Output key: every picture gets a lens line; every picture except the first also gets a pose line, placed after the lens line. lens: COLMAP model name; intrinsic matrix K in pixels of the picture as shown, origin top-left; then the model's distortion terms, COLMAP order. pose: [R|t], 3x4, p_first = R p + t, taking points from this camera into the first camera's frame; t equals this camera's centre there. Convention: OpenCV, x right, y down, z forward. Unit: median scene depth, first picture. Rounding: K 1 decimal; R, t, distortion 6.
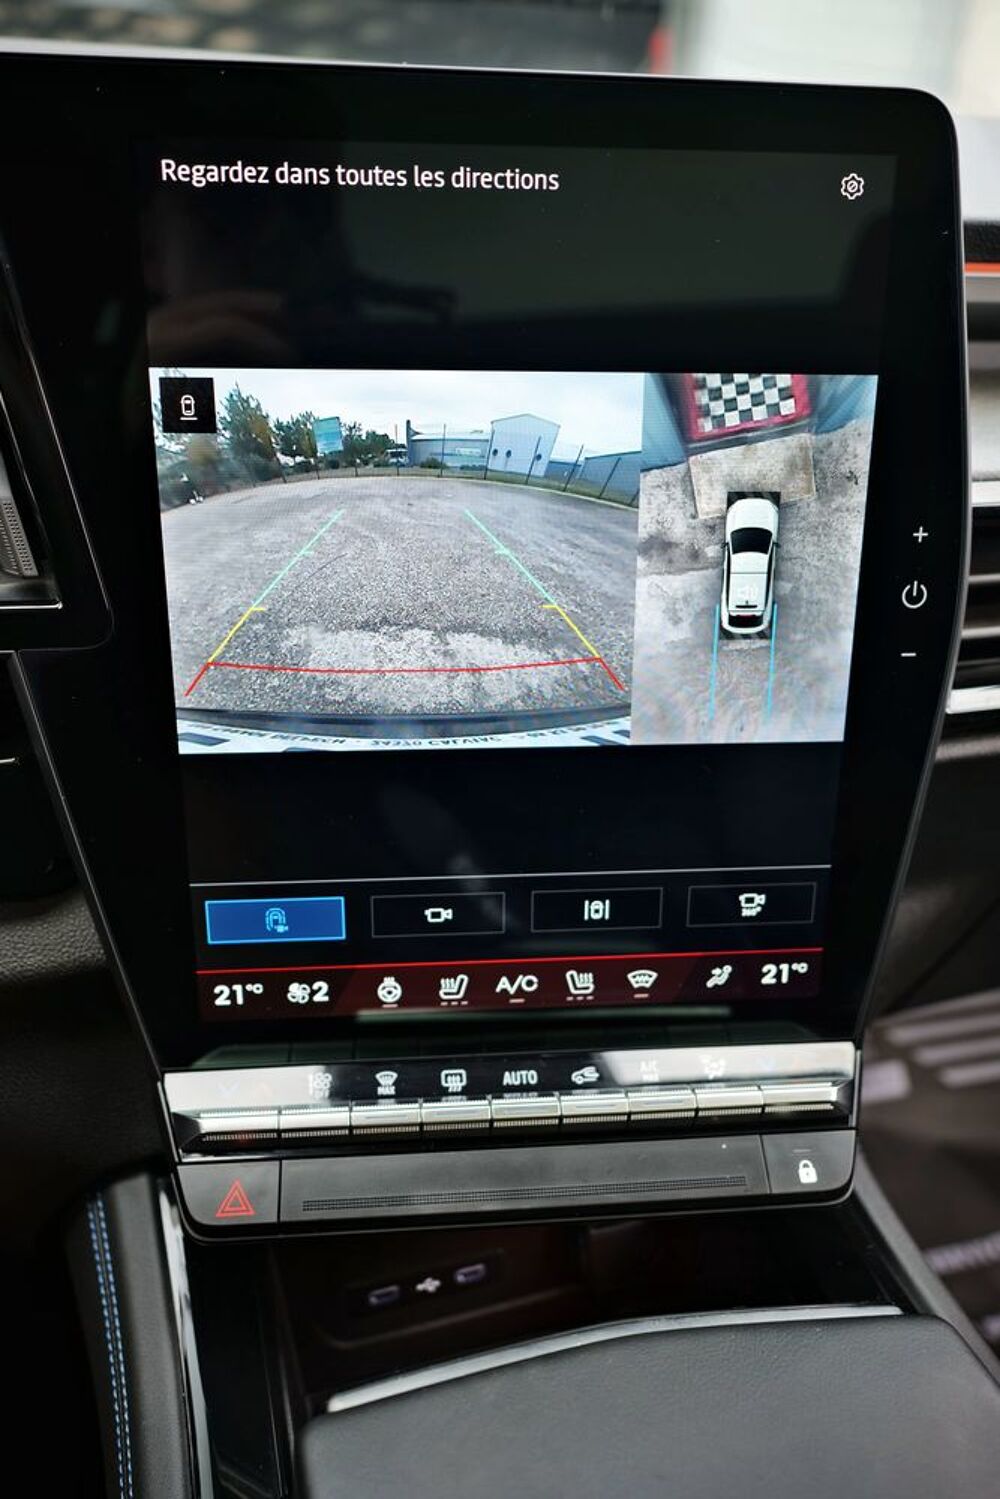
lens RADIAL K [[1074.9, 0, 495.2], [0, 1074.9, 751.6], [0, 0, 1]] dist [-0.006163, 0.004491]
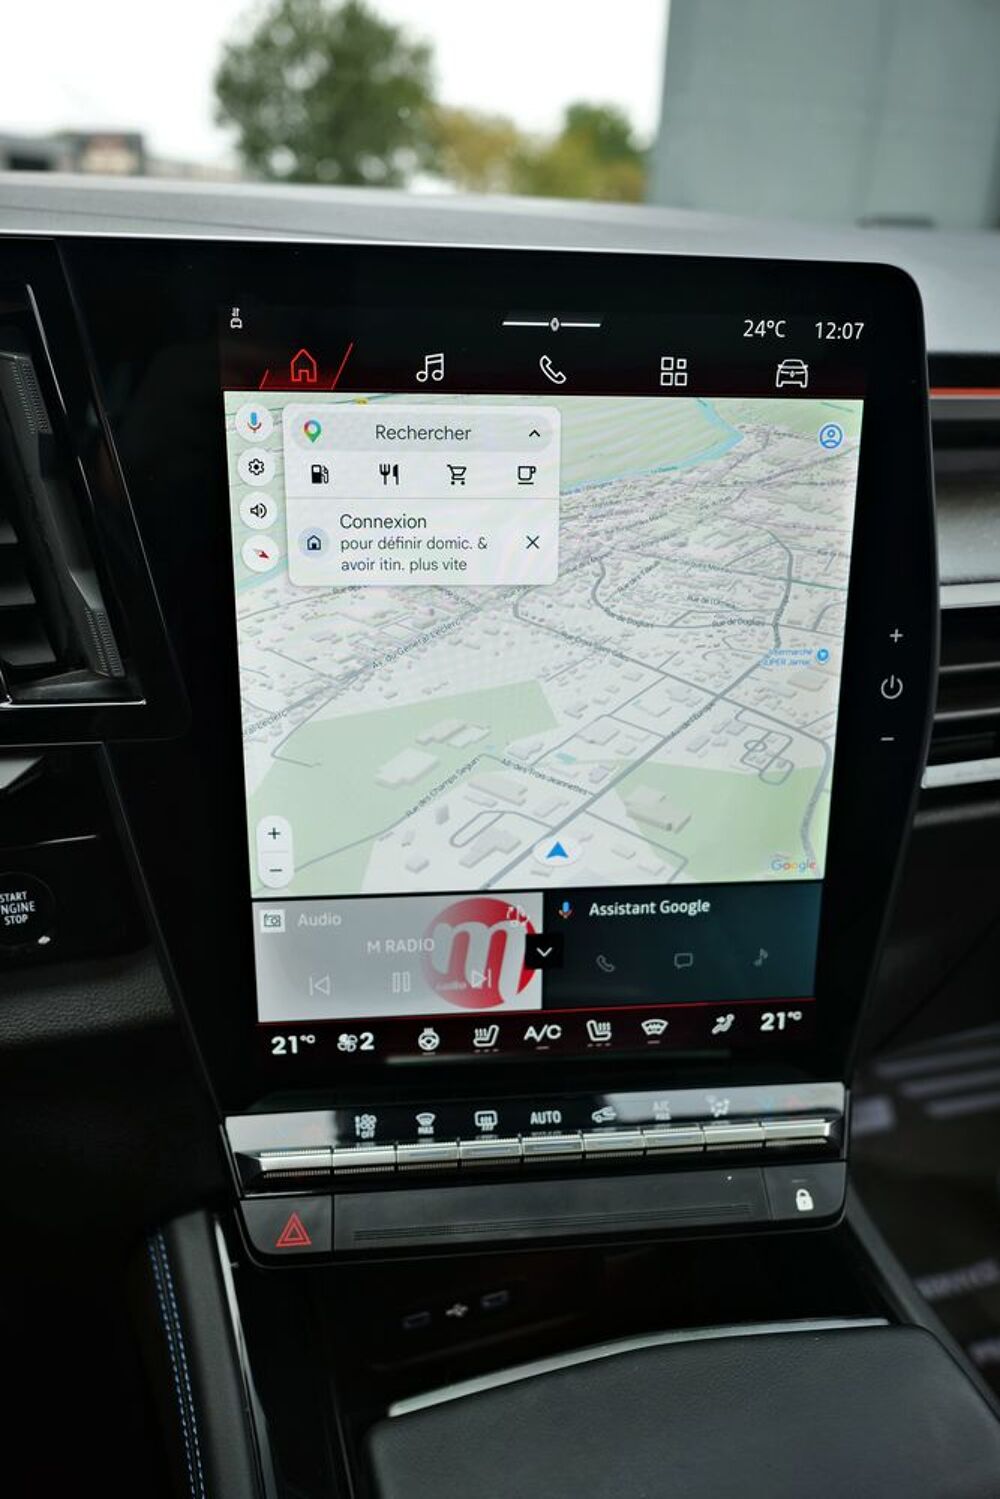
lens RADIAL K [[1074.9, 0, 505.8], [0, 1074.9, 751.1], [0, 0, 1]] dist [-0.006163, 0.004491]
pose [[0.999782, -0.002742, 0.020705, -0.040757], [0.003354, 0.999556, -0.029593, -0.043209], [-0.020615, 0.029656, 0.999348, -0.122556]]
